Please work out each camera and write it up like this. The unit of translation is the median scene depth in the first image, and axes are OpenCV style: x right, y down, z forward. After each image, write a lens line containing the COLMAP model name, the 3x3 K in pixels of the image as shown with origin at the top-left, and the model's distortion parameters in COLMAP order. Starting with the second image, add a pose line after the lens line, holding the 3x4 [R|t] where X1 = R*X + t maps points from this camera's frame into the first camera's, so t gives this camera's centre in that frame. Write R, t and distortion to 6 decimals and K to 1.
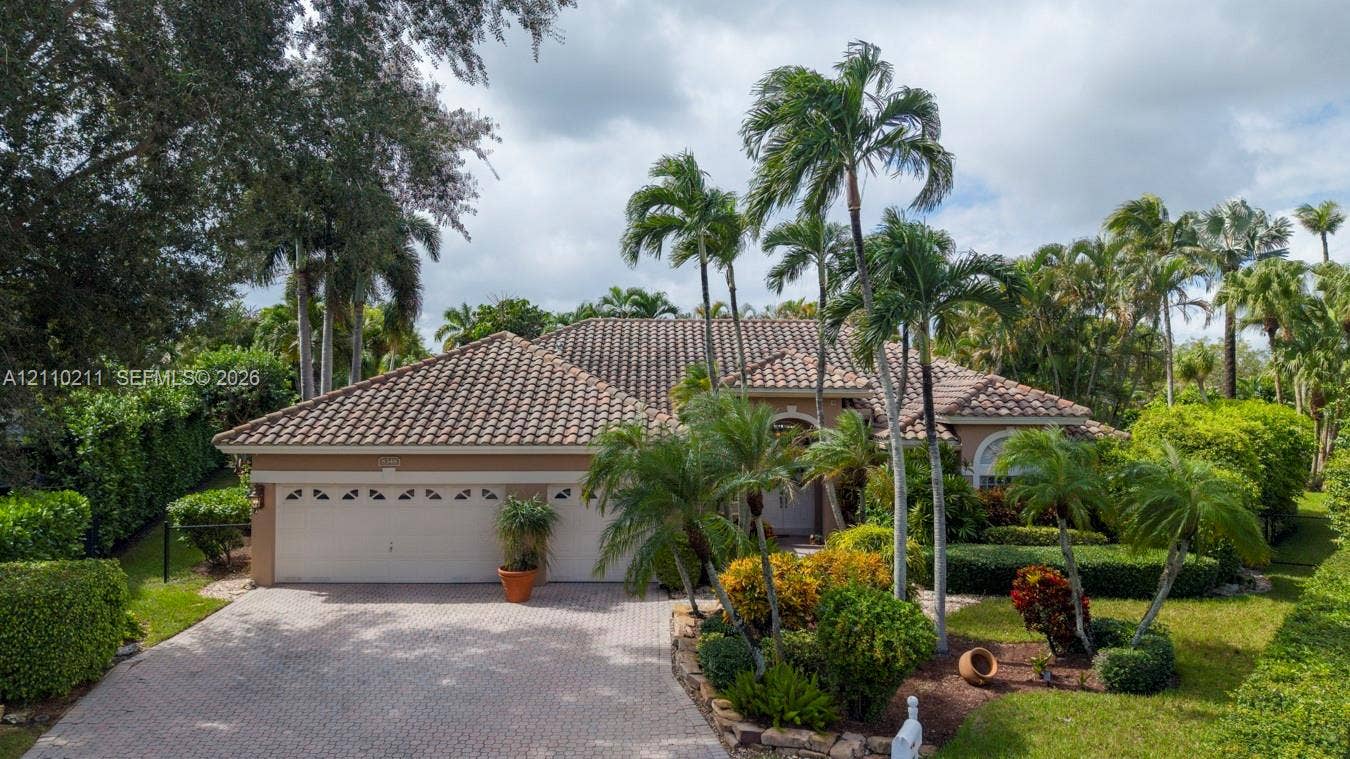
lens RADIAL K [[1026.9, 0, 676.1], [0, 1026.9, 374.2], [0, 0, 1]] dist [0.005816, 0.003394]
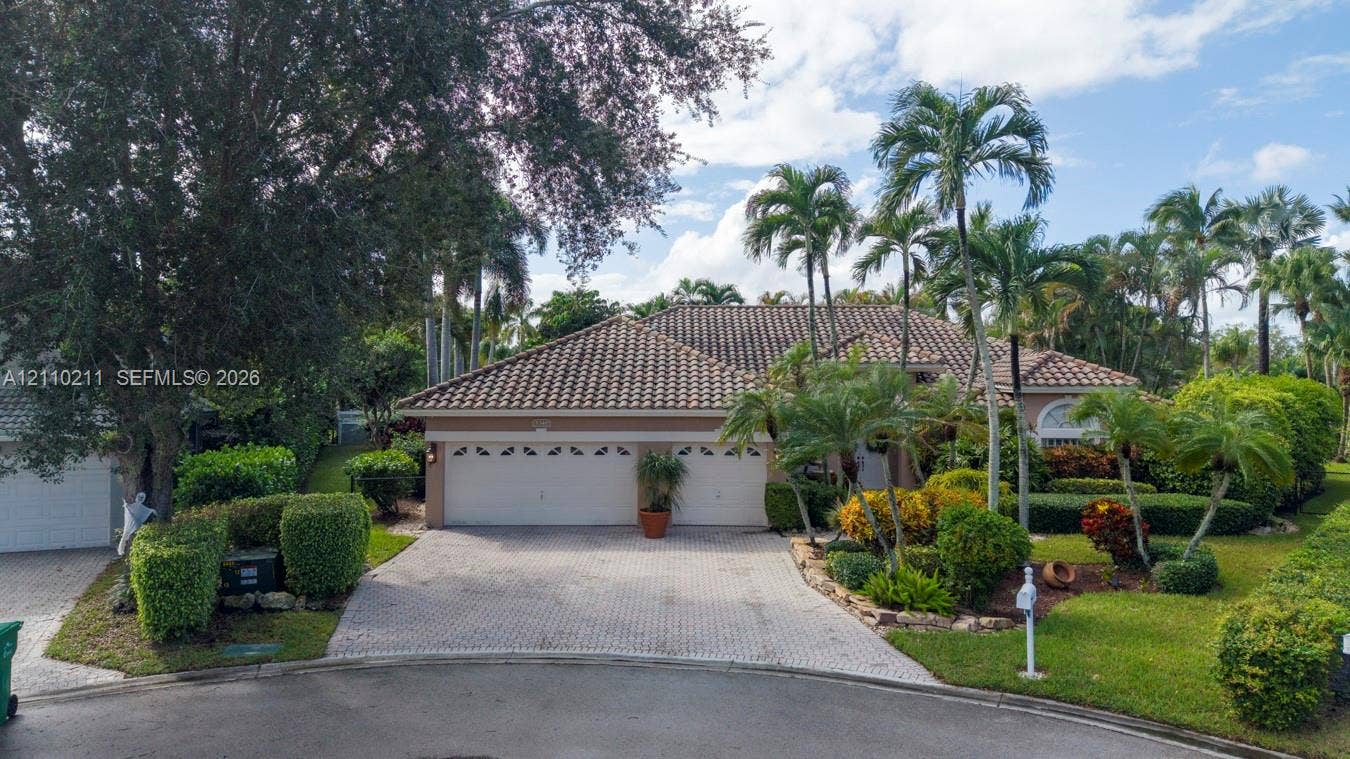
lens RADIAL K [[962.0, 0, 675.0], [0, 962.0, 379.5], [0, 0, 1]] dist [-0.021615, 0.001922]
pose [[0.998305, -0.002208, -0.058158, -0.056350], [0.003372, 0.999796, 0.019920, 0.011940], [0.058102, -0.020082, 0.998109, -0.100531]]
